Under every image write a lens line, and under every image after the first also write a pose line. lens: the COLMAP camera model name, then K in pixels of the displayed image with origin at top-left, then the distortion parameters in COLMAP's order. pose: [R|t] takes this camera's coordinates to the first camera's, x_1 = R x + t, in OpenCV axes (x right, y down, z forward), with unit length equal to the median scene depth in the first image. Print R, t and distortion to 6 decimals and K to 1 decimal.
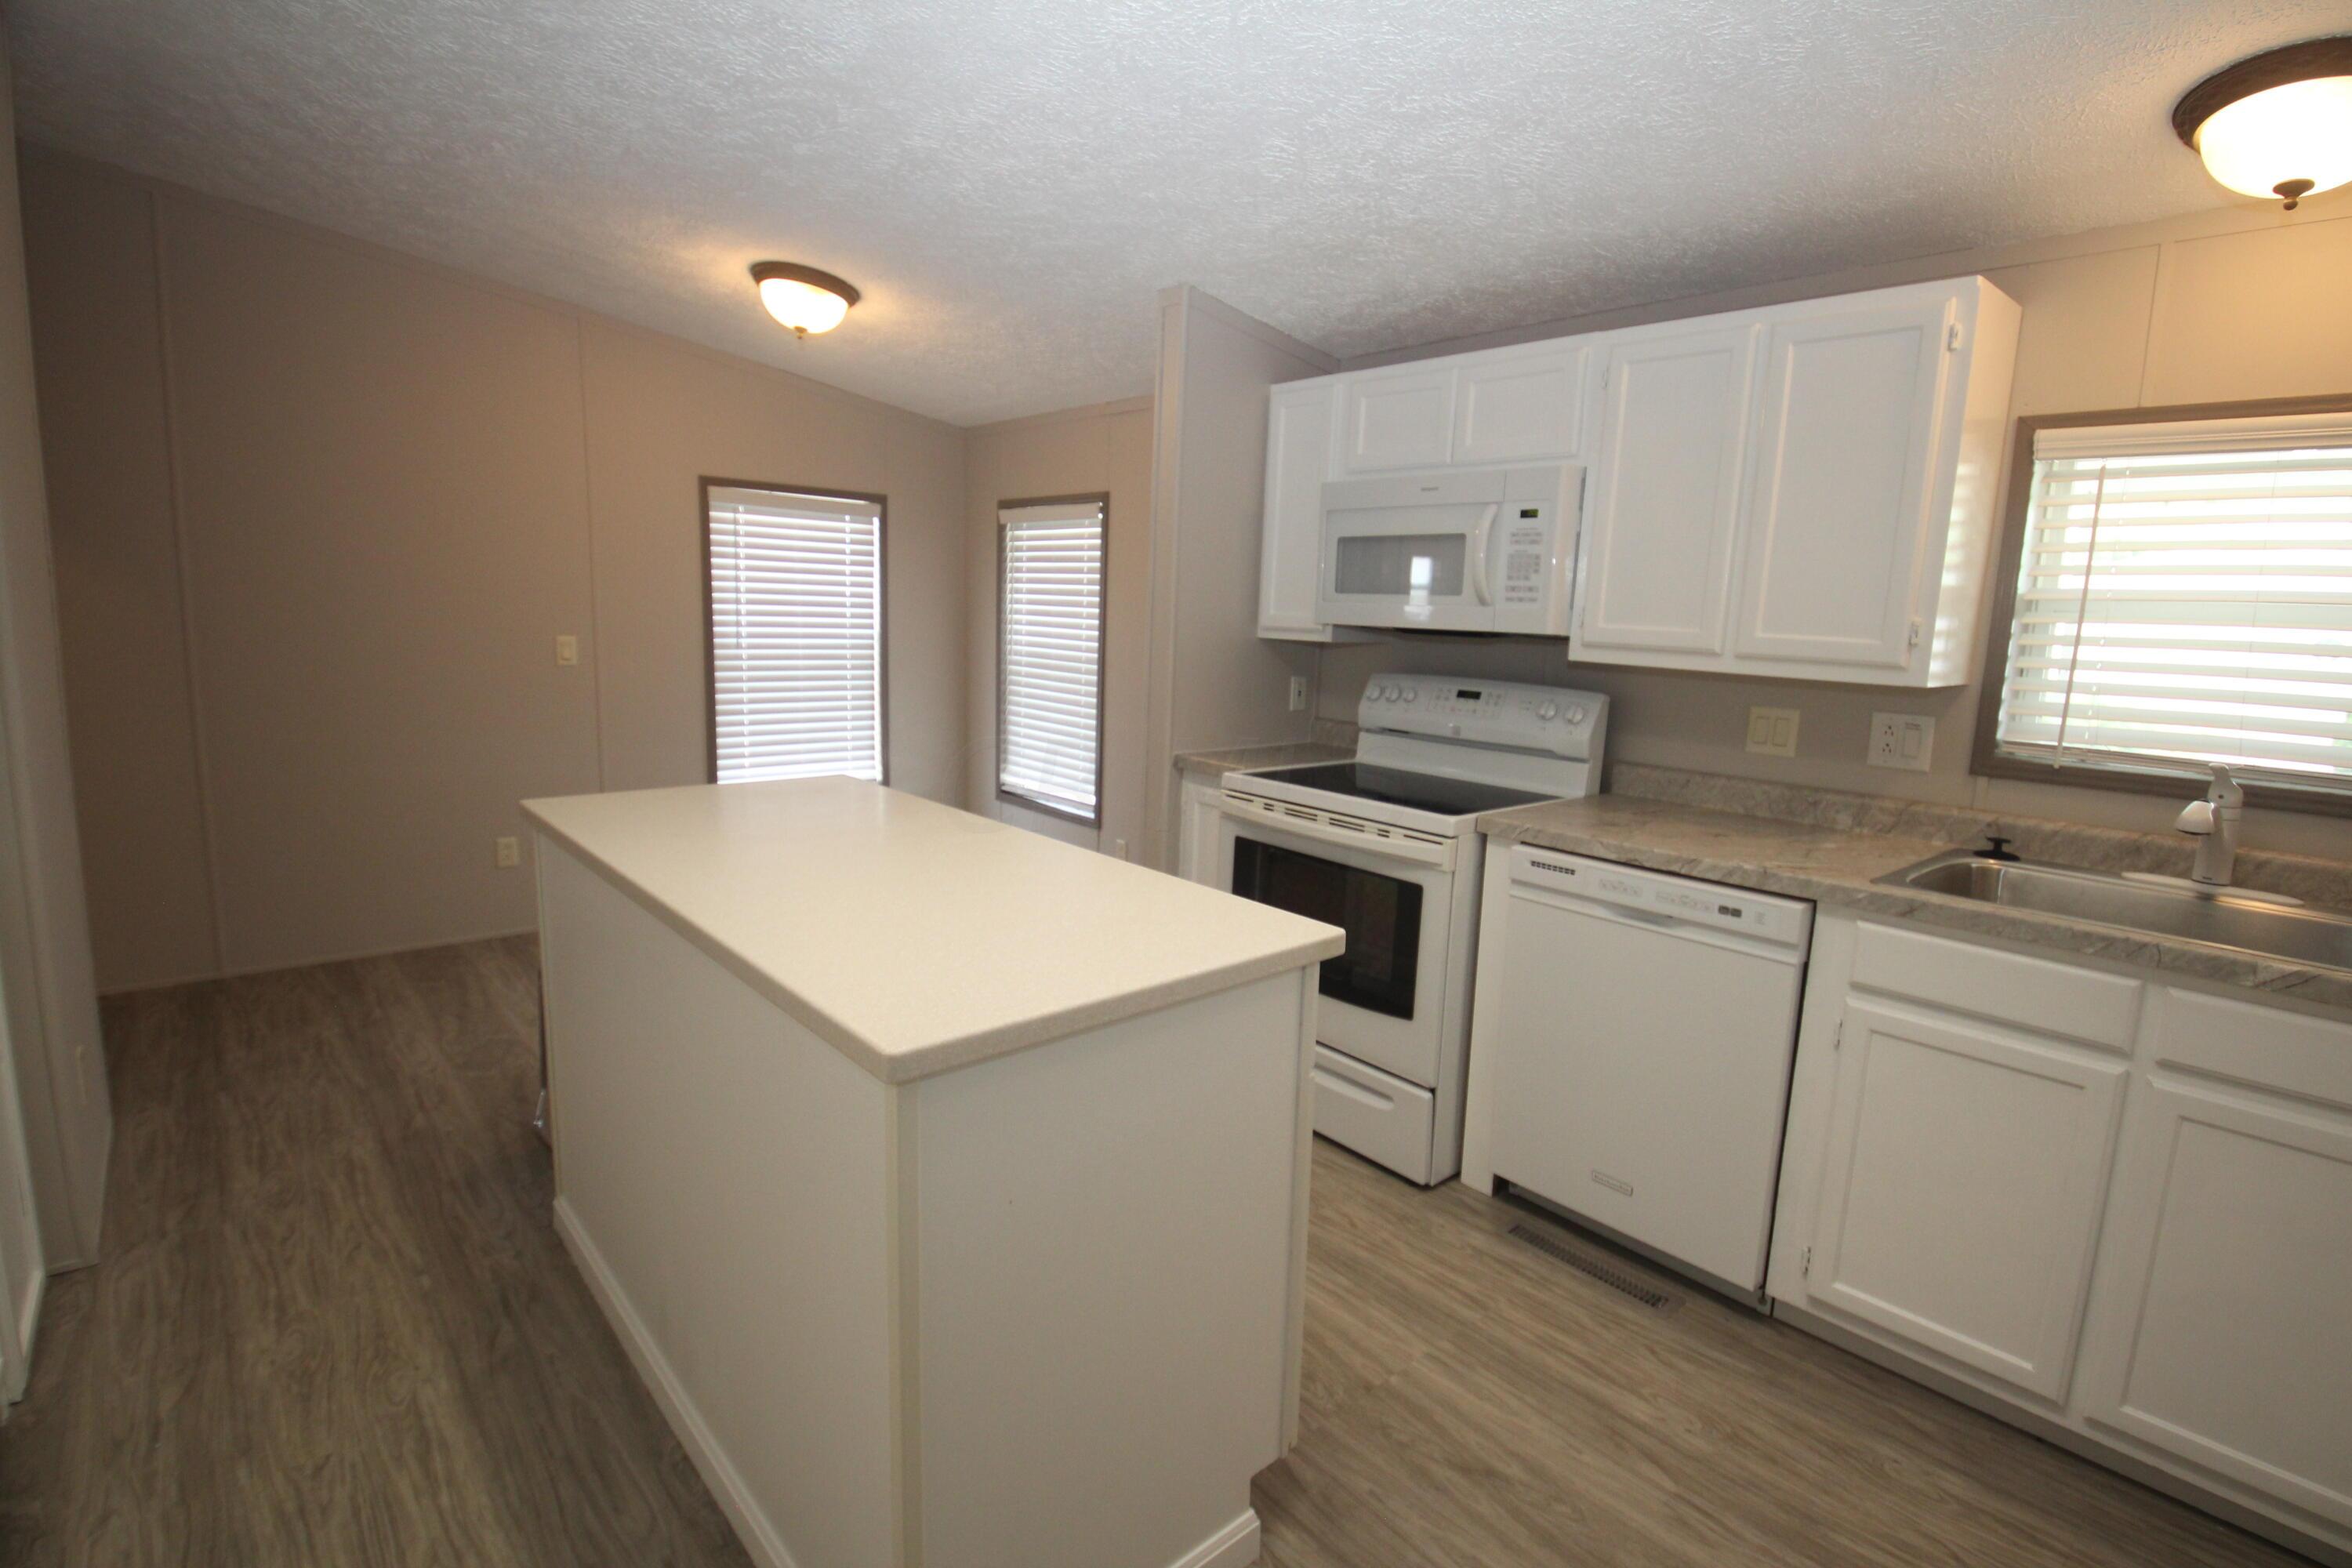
lens RADIAL K [[1112.4, 0, 1181.4], [0, 1112.4, 775.5], [0, 0, 1]] dist [0.002559, -0.021157]
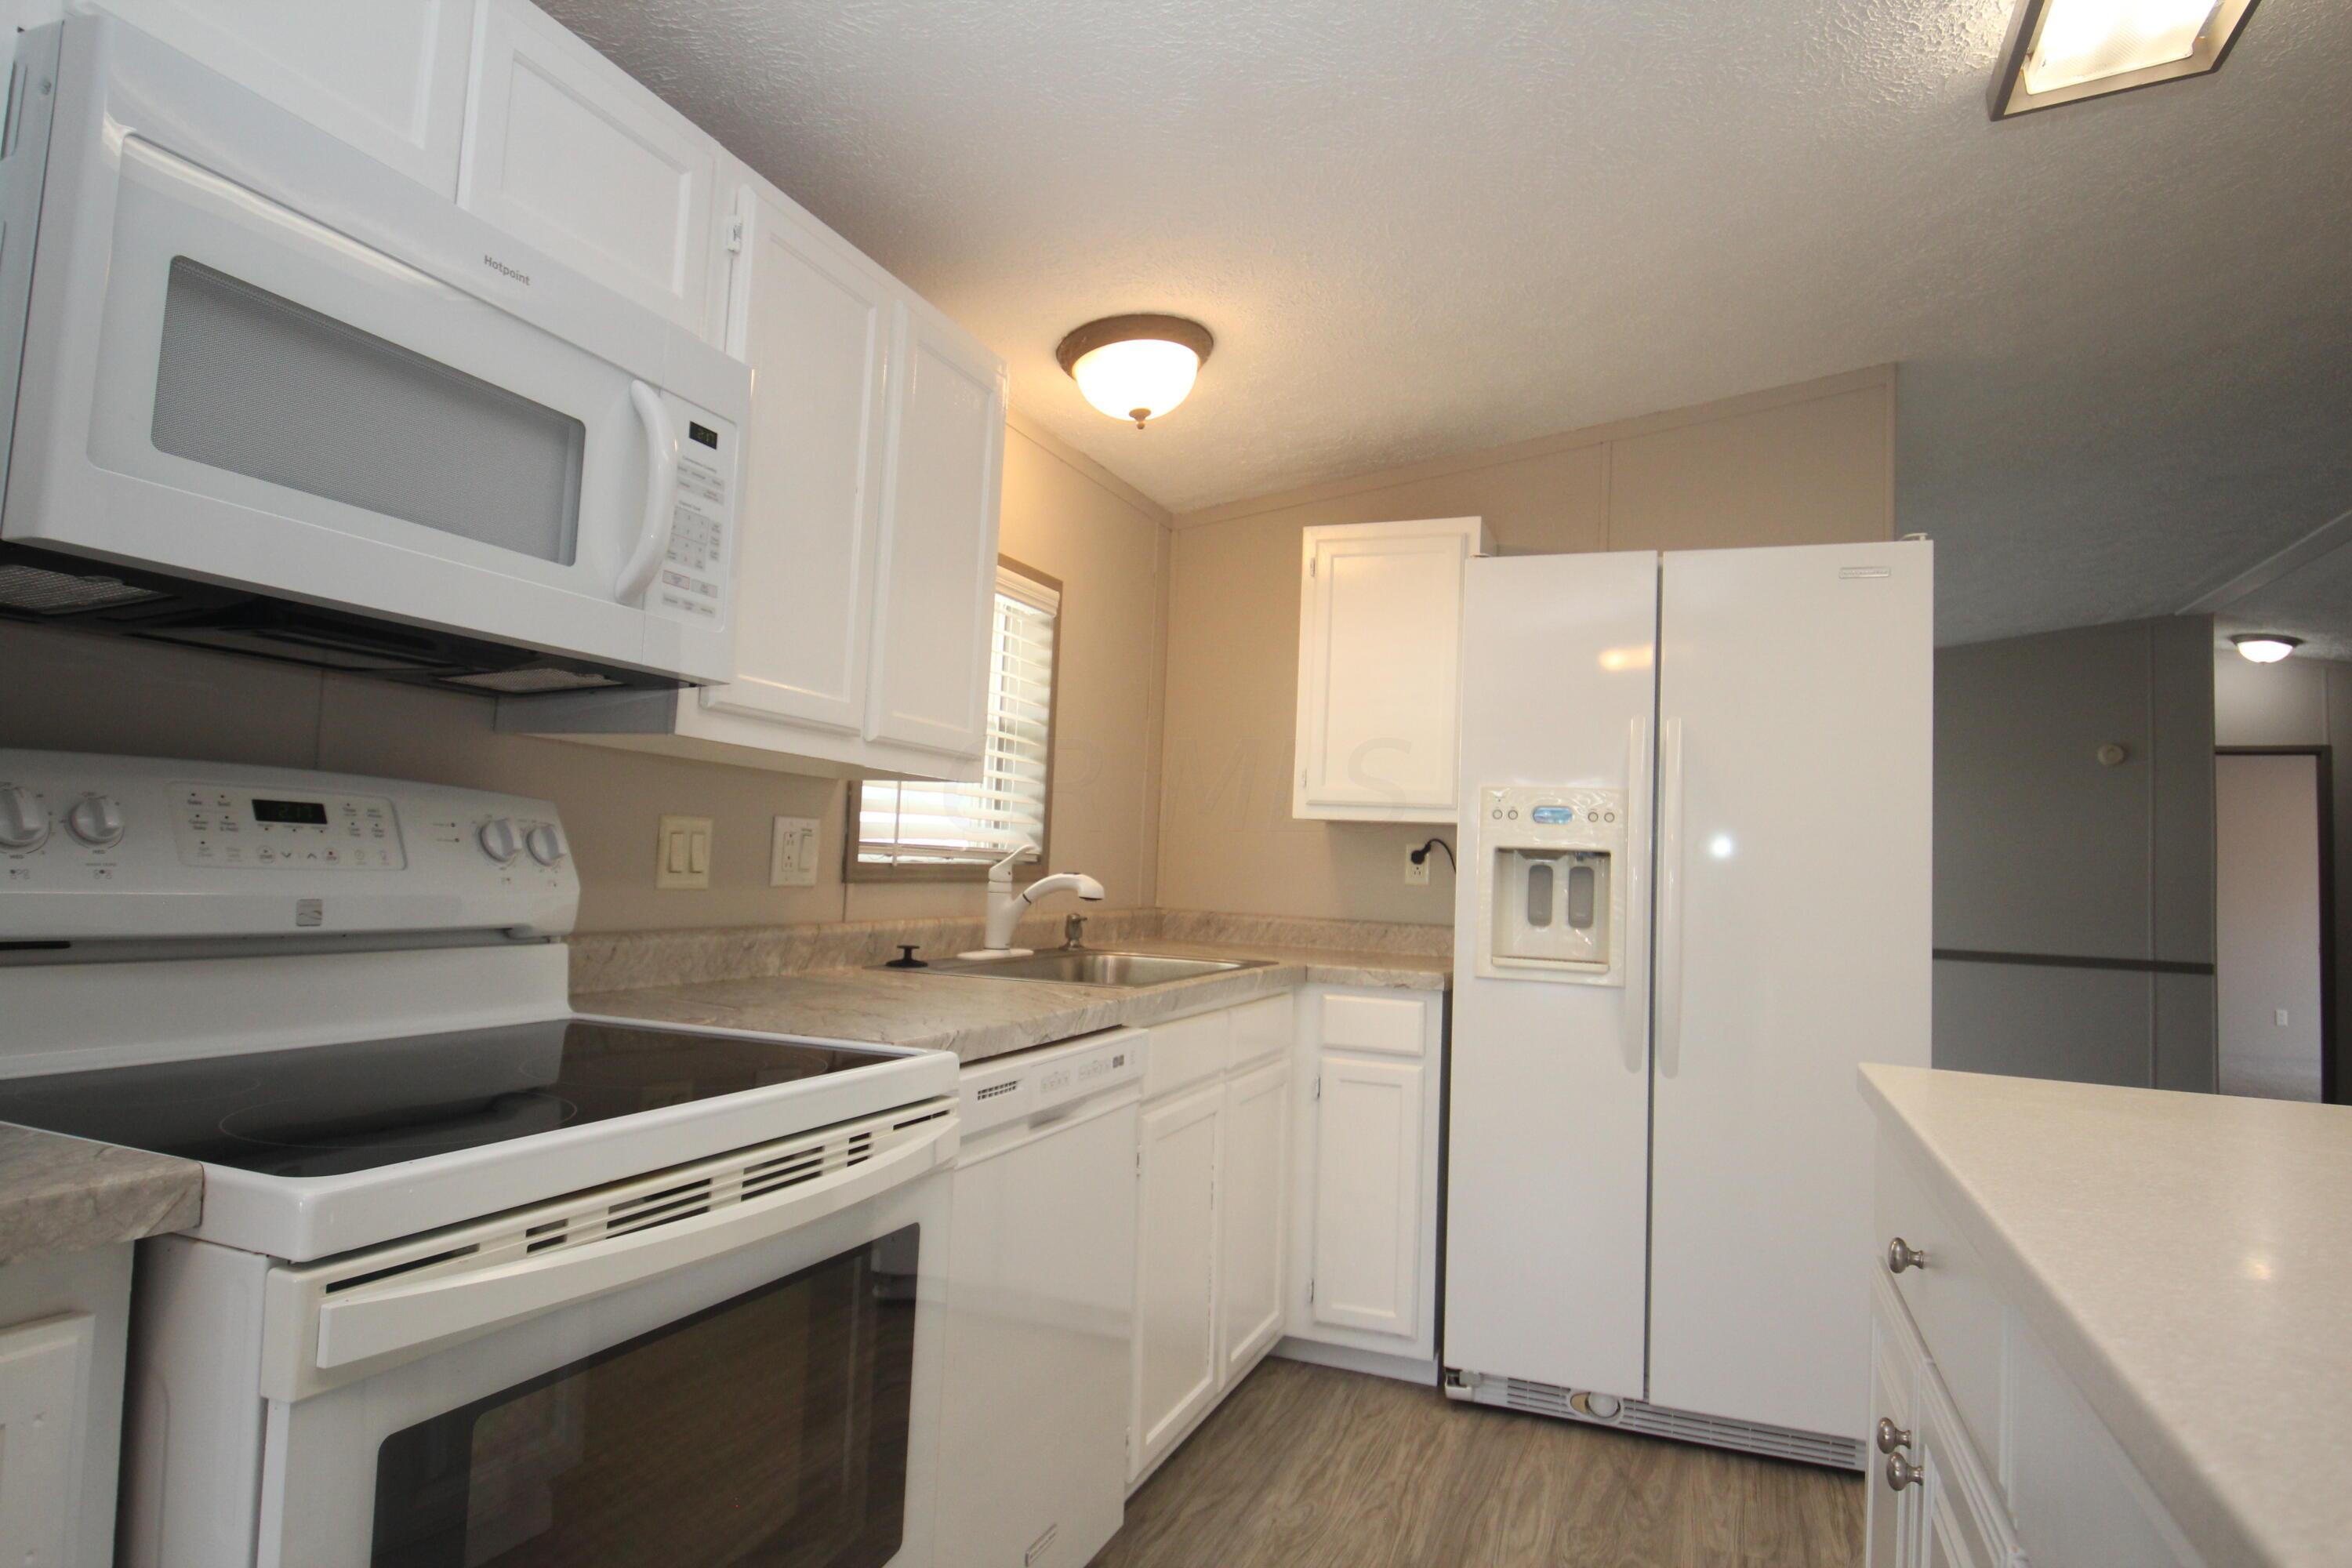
lens RADIAL K [[1338.9, 0, 1173.4], [0, 1338.9, 770.2], [0, 0, 1]] dist [0.049827, -0.080486]
pose [[-0.452198, 0.007644, 0.891885, -0.325338], [0.077441, 0.996523, 0.030722, -0.094619], [-0.888549, 0.082961, -0.451218, 1.147947]]
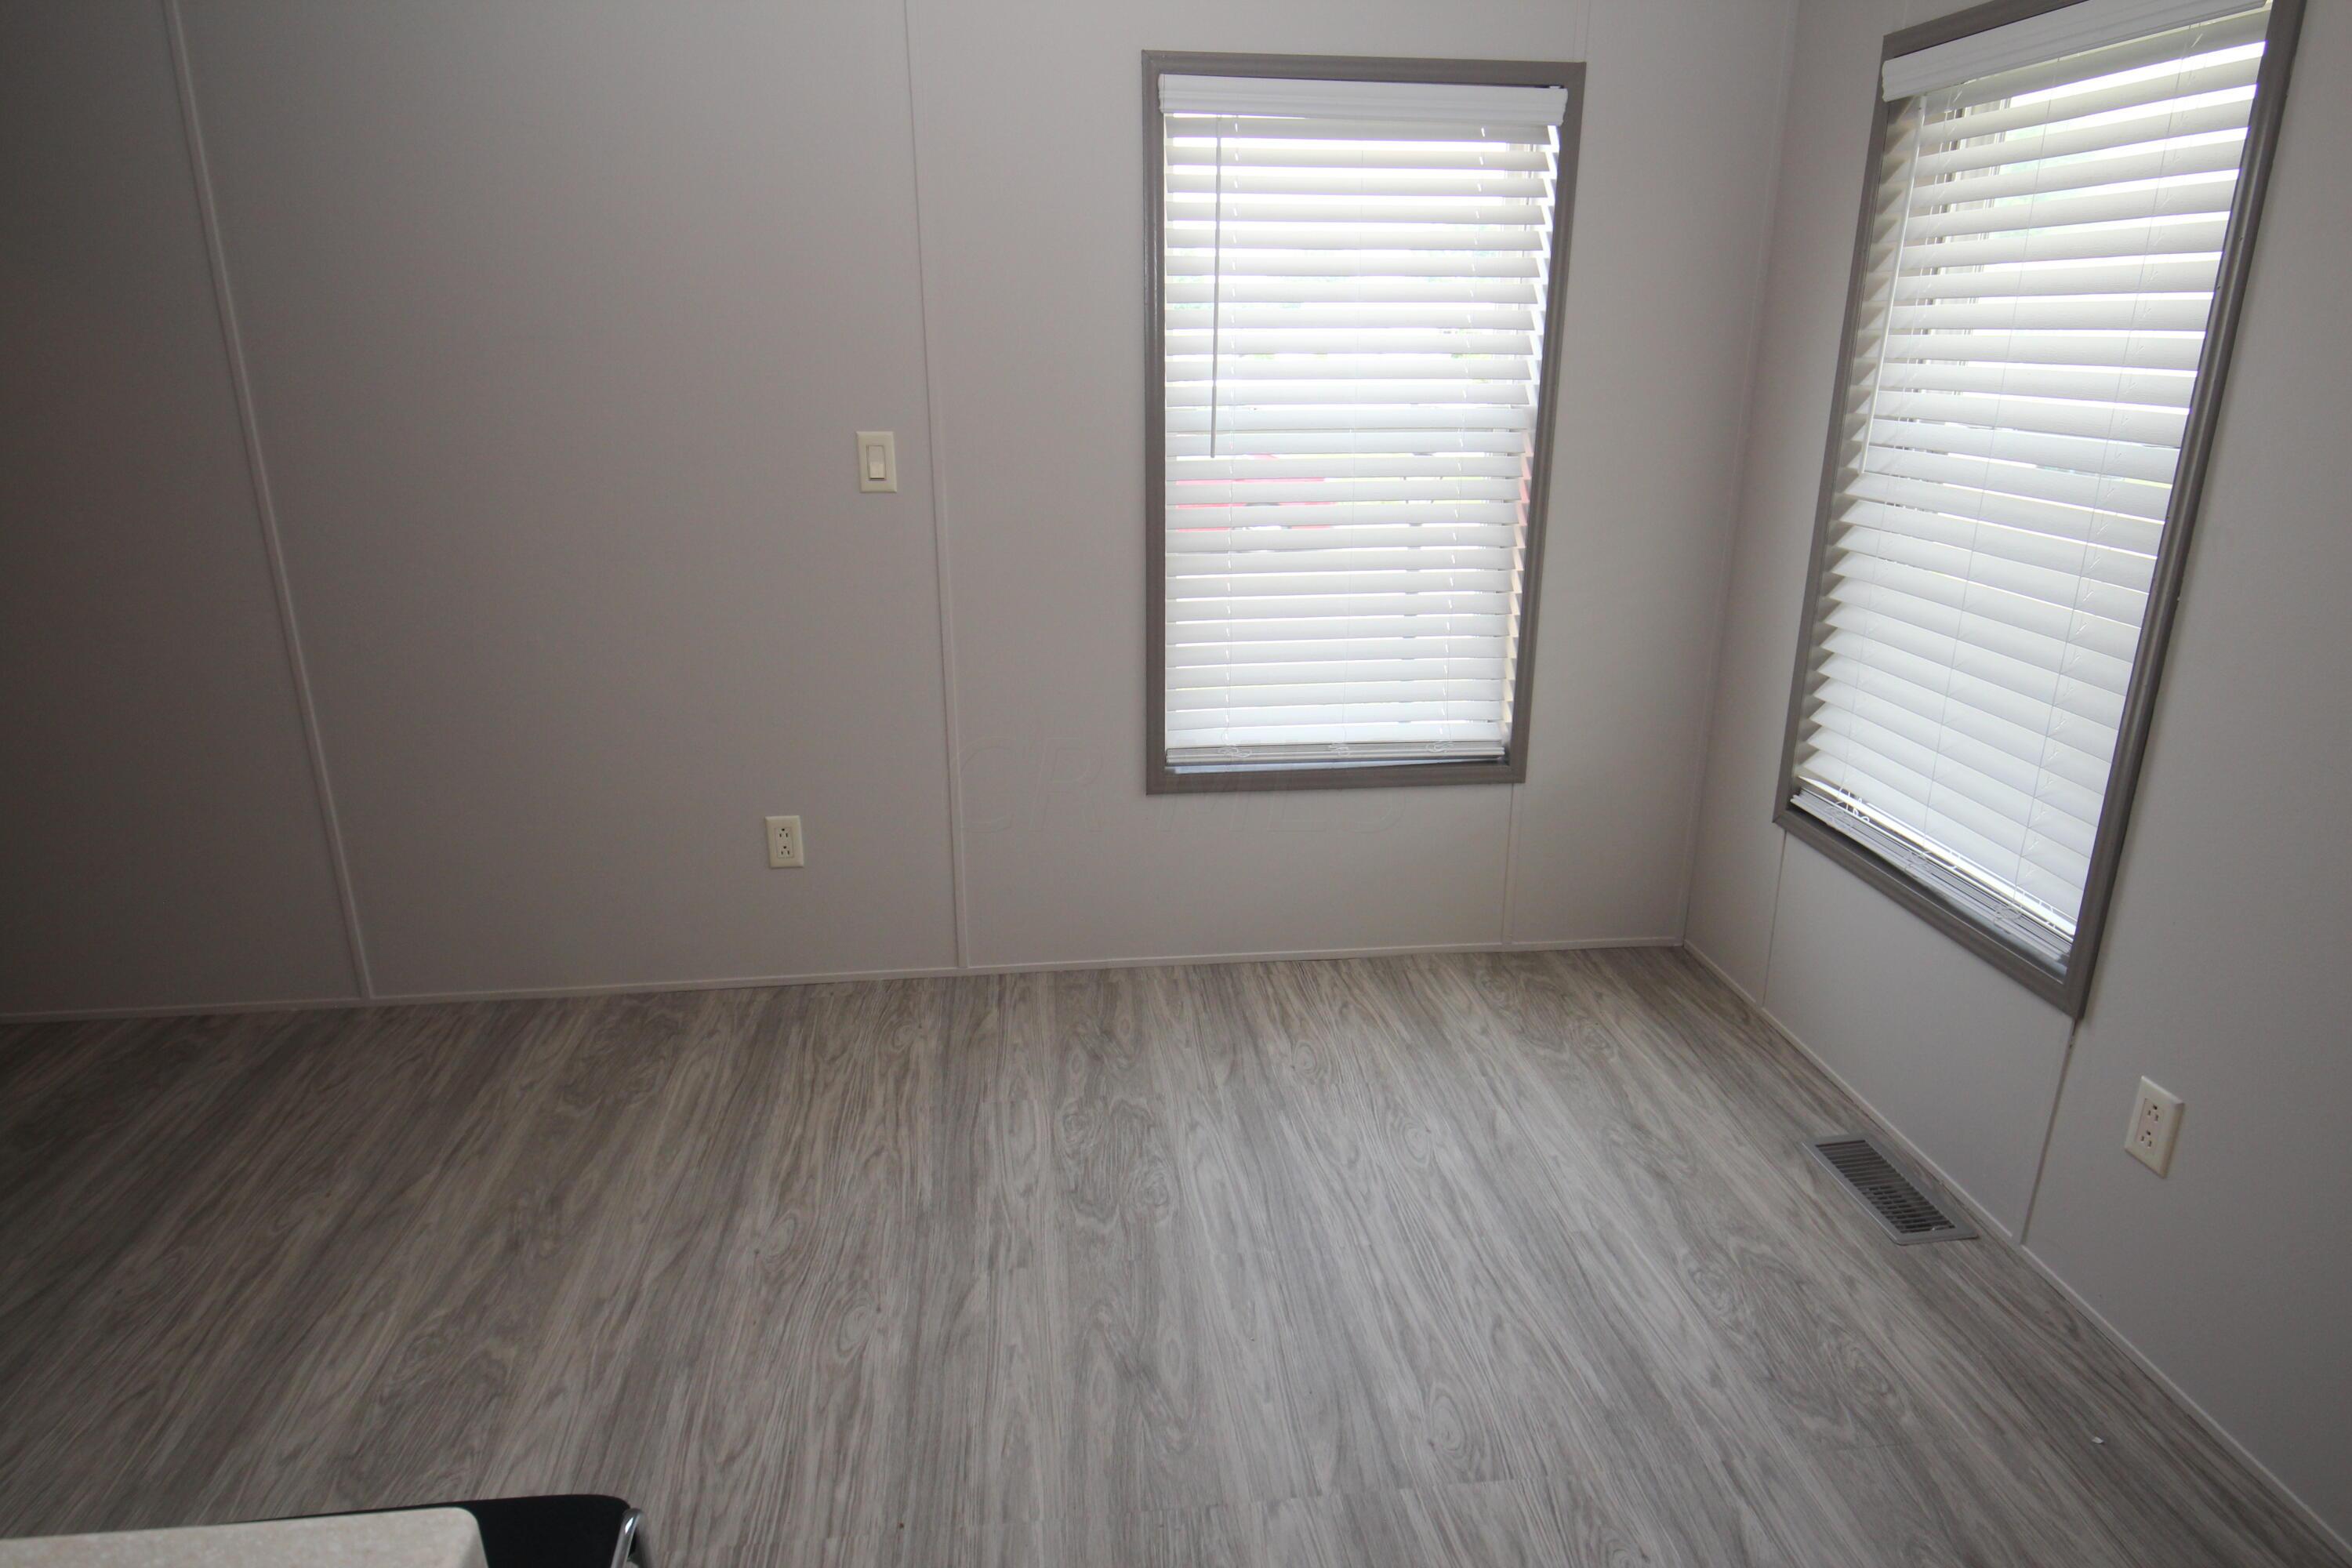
lens RADIAL K [[1356.5, 0, 1173.6], [0, 1356.5, 775.1], [0, 0, 1]] dist [0.044956, -0.053230]
pose [[0.816309, 0.143704, -0.559453, -0.142605], [-0.057593, 0.983981, 0.168716, -0.142629], [0.574737, -0.105504, 0.811509, 0.955237]]
